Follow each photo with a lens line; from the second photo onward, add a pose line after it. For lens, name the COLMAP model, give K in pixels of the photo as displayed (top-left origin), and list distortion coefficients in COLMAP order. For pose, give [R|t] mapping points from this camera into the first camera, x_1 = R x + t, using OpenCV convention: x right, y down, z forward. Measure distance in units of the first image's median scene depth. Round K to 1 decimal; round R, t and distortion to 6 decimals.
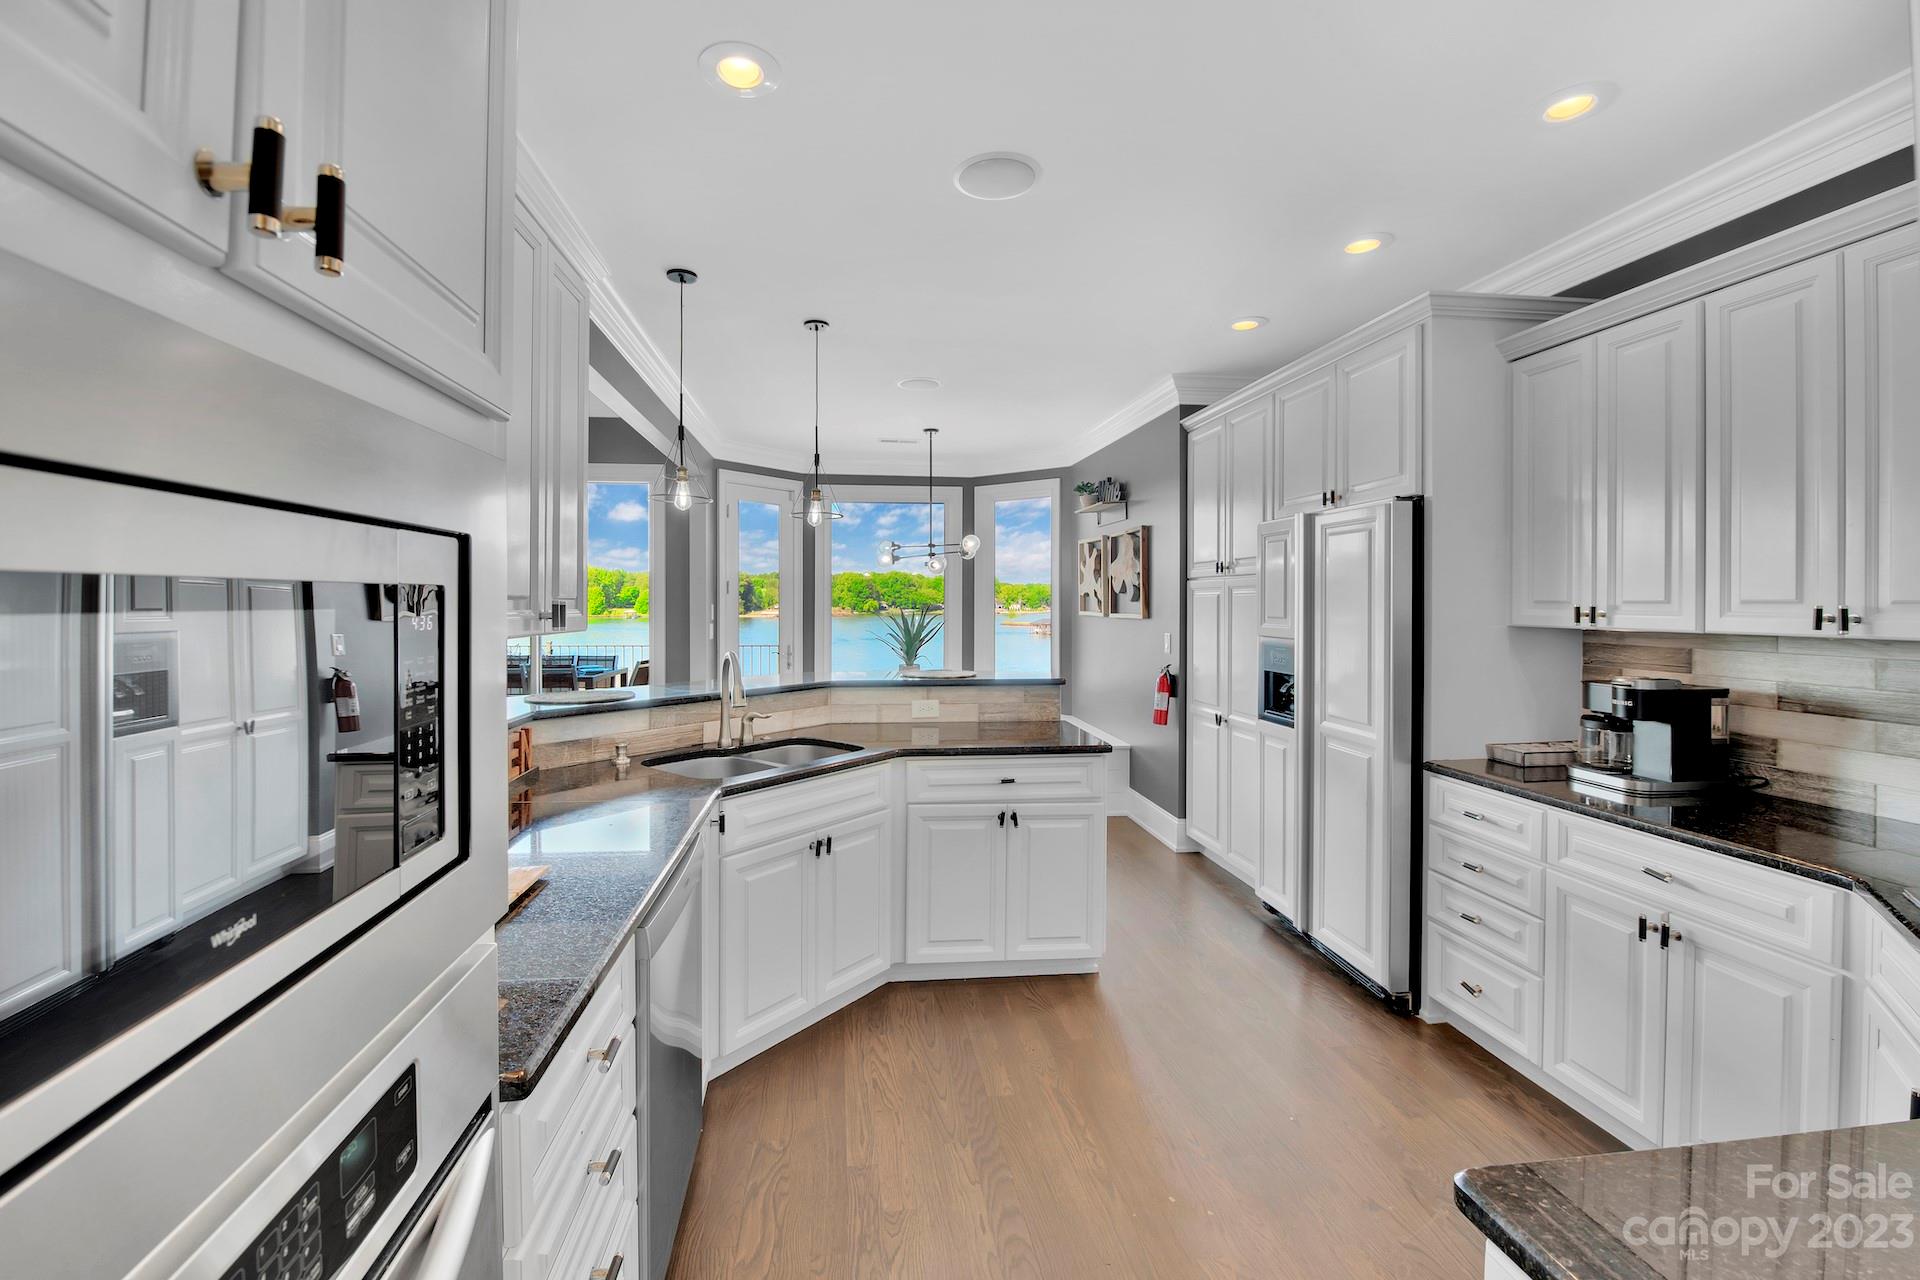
lens RADIAL K [[805.4, 0, 957.5], [0, 805.4, 605.3], [0, 0, 1]] dist [-0.000369, -0.000113]
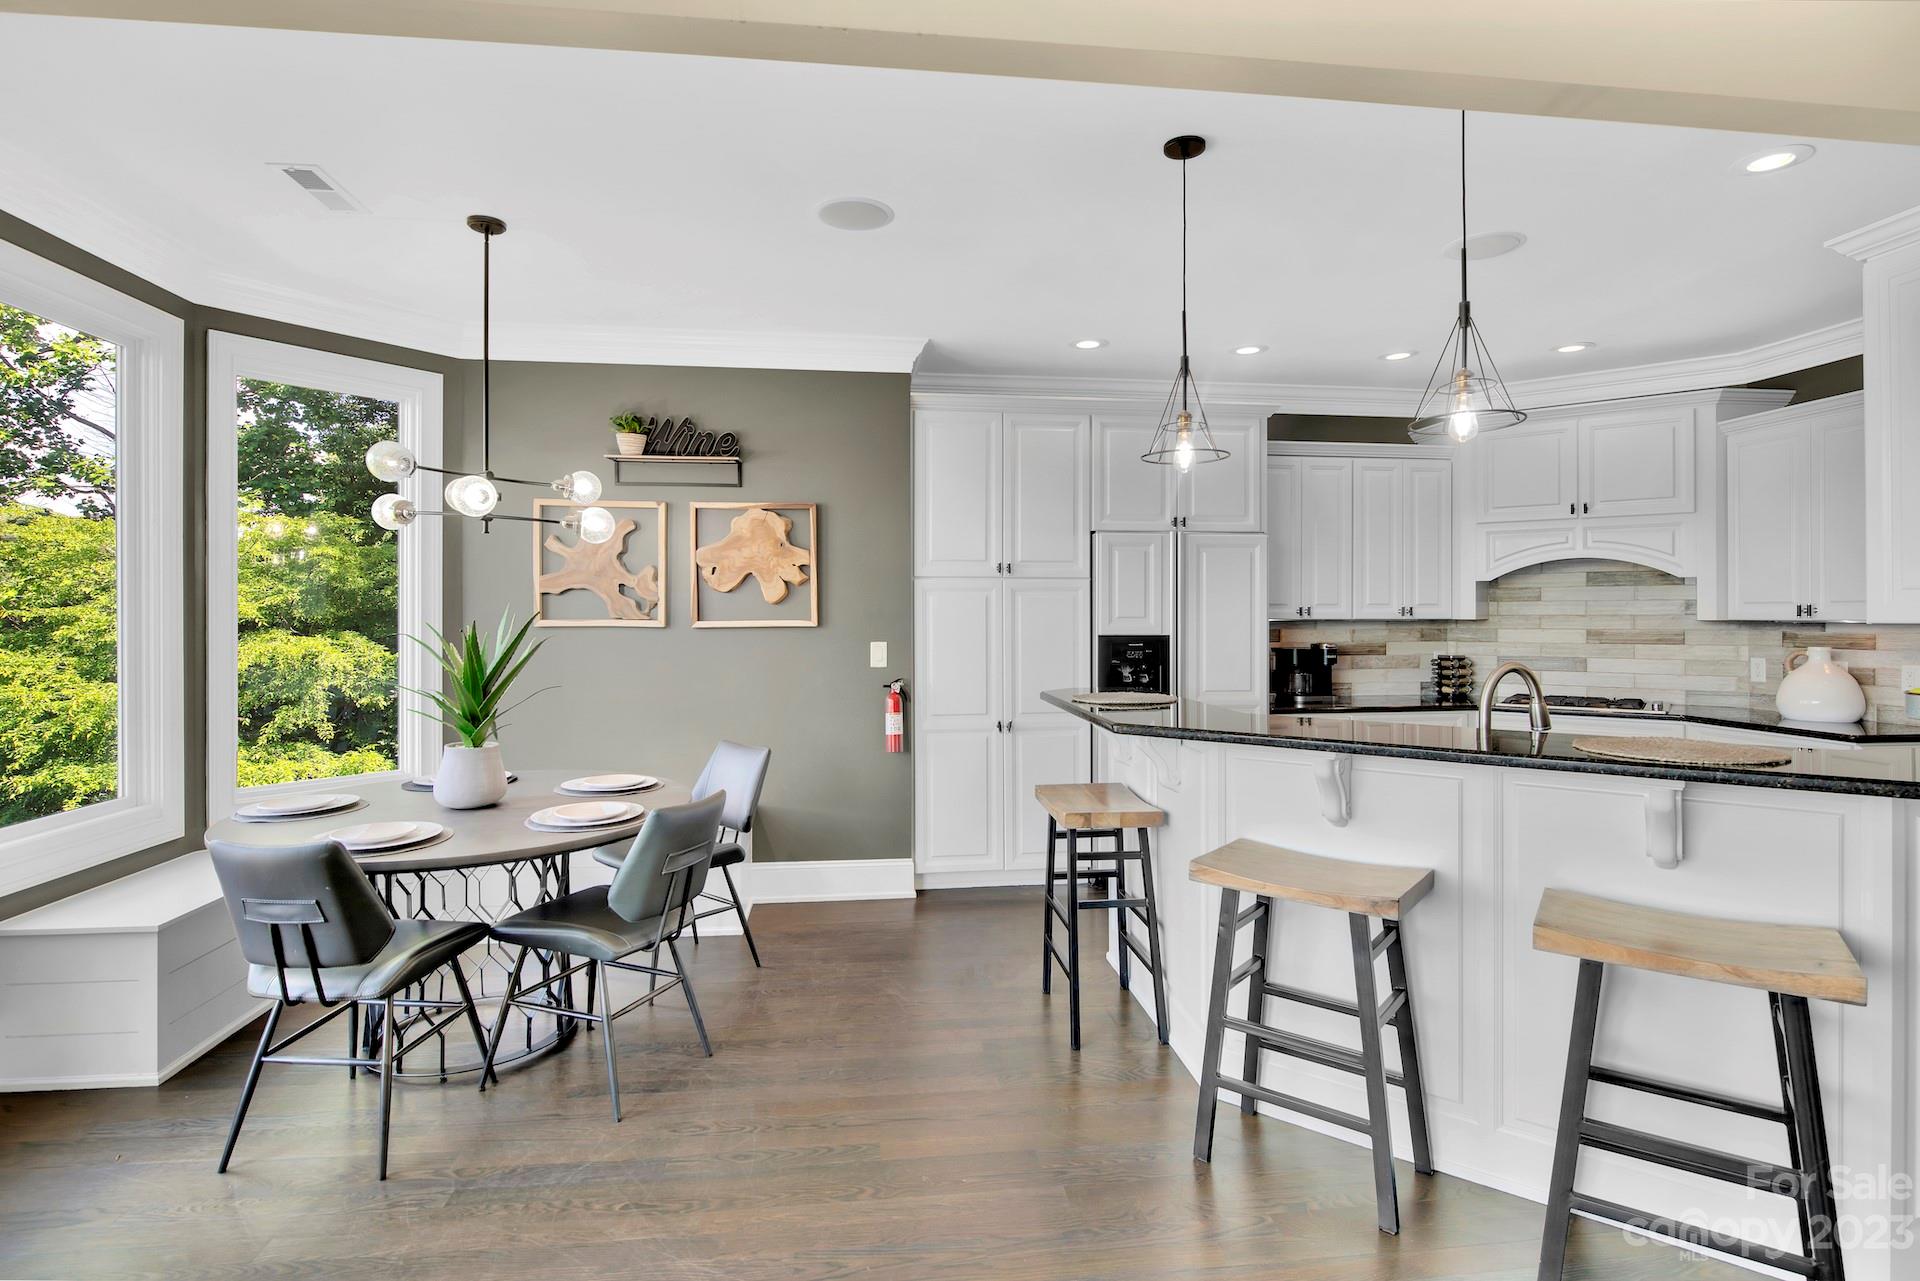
lens RADIAL K [[805.4, 0, 957.5], [0, 805.4, 605.8], [0, 0, 1]] dist [-0.000369, -0.000113]
pose [[0.049602, -0.001909, 0.998767, -0.662205], [0.002796, 0.999995, 0.001773, -0.004265], [-0.998765, 0.002705, 0.049607, 1.045877]]
